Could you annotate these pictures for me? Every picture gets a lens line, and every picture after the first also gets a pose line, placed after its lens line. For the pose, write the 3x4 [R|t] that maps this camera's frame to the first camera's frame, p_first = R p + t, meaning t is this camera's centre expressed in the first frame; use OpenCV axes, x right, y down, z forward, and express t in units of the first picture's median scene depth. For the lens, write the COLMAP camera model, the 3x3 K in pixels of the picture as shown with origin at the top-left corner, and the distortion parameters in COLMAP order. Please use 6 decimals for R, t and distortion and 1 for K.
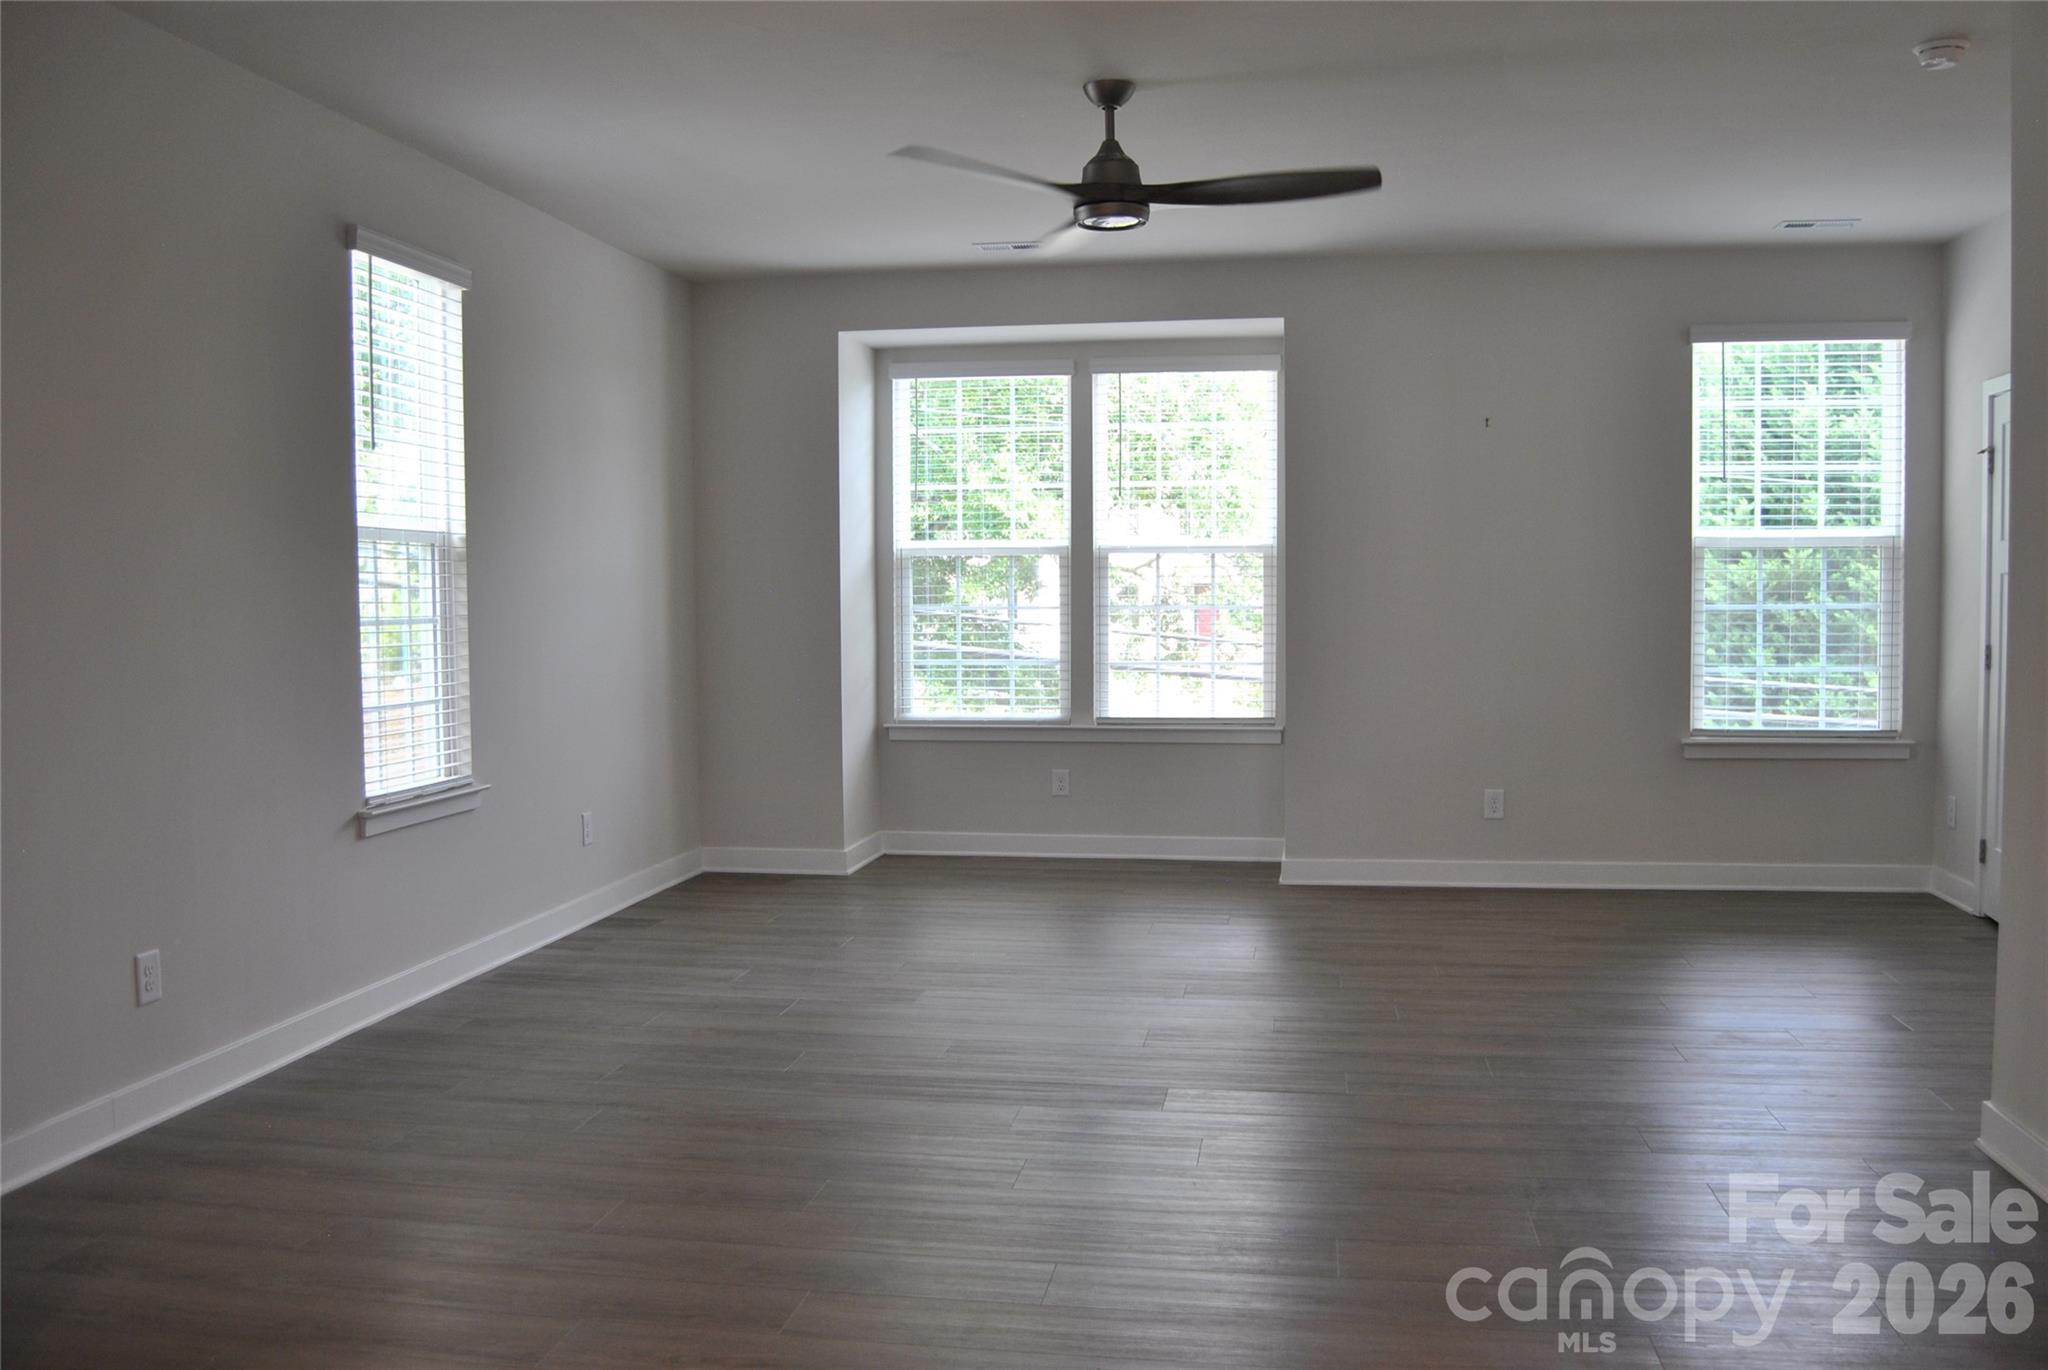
lens RADIAL K [[1662.6, 0, 1032.4], [0, 1662.6, 687.3], [0, 0, 1]] dist [-0.103336, 0.046329]
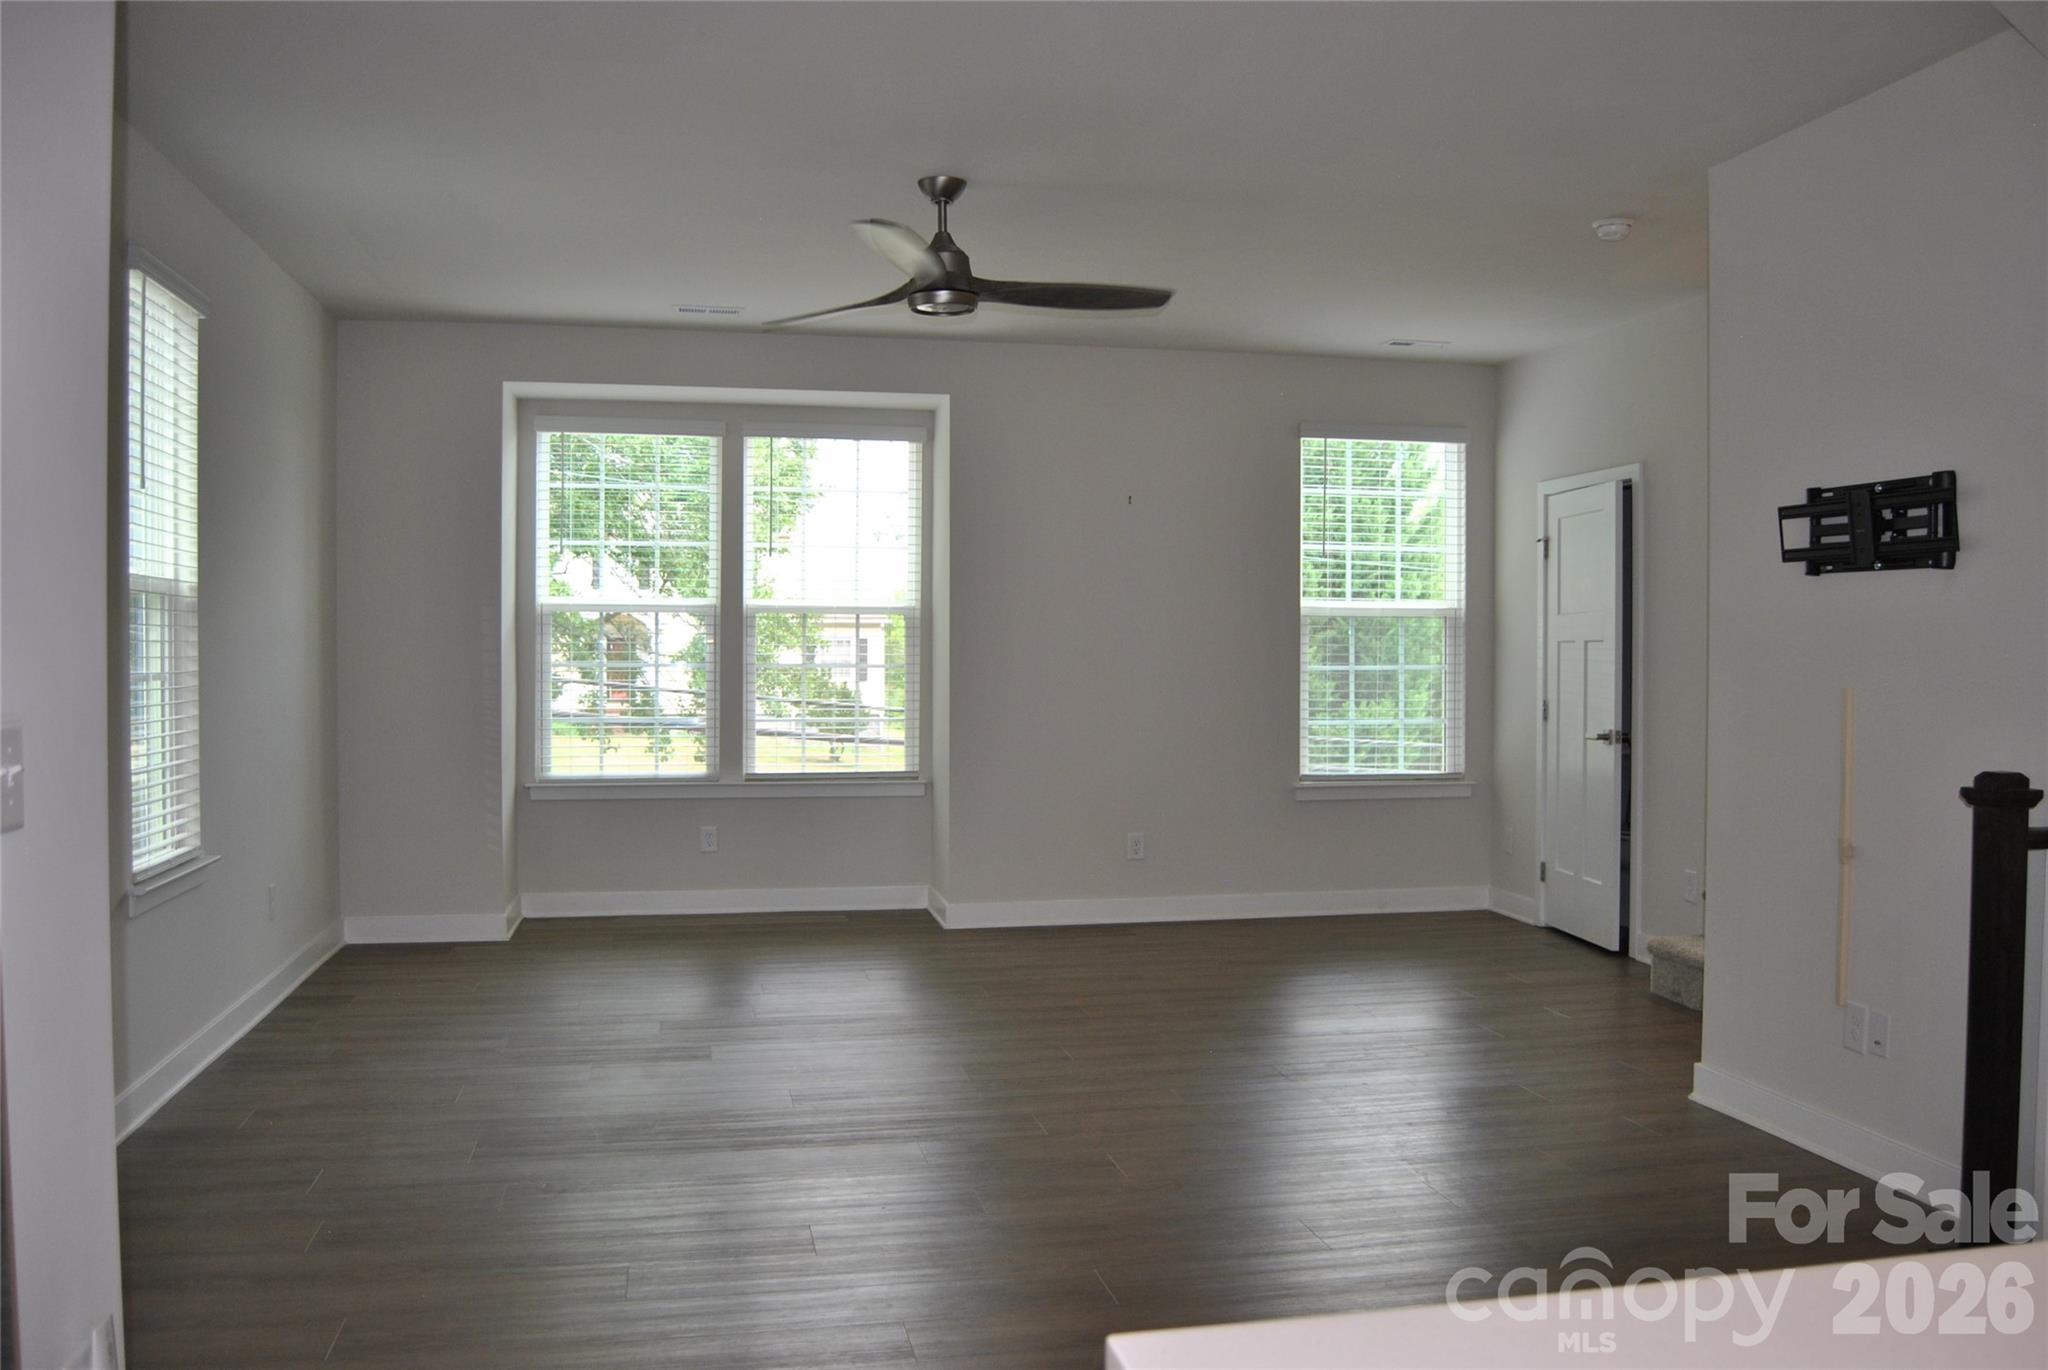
lens RADIAL K [[1662.6, 0, 1032.4], [0, 1662.6, 687.3], [0, 0, 1]] dist [-0.103336, 0.046329]
pose [[0.931016, 0.001380, 0.364976, -0.192801], [0.010866, 0.999445, -0.031497, -0.001106], [-0.364817, 0.033290, 0.930484, -0.008295]]
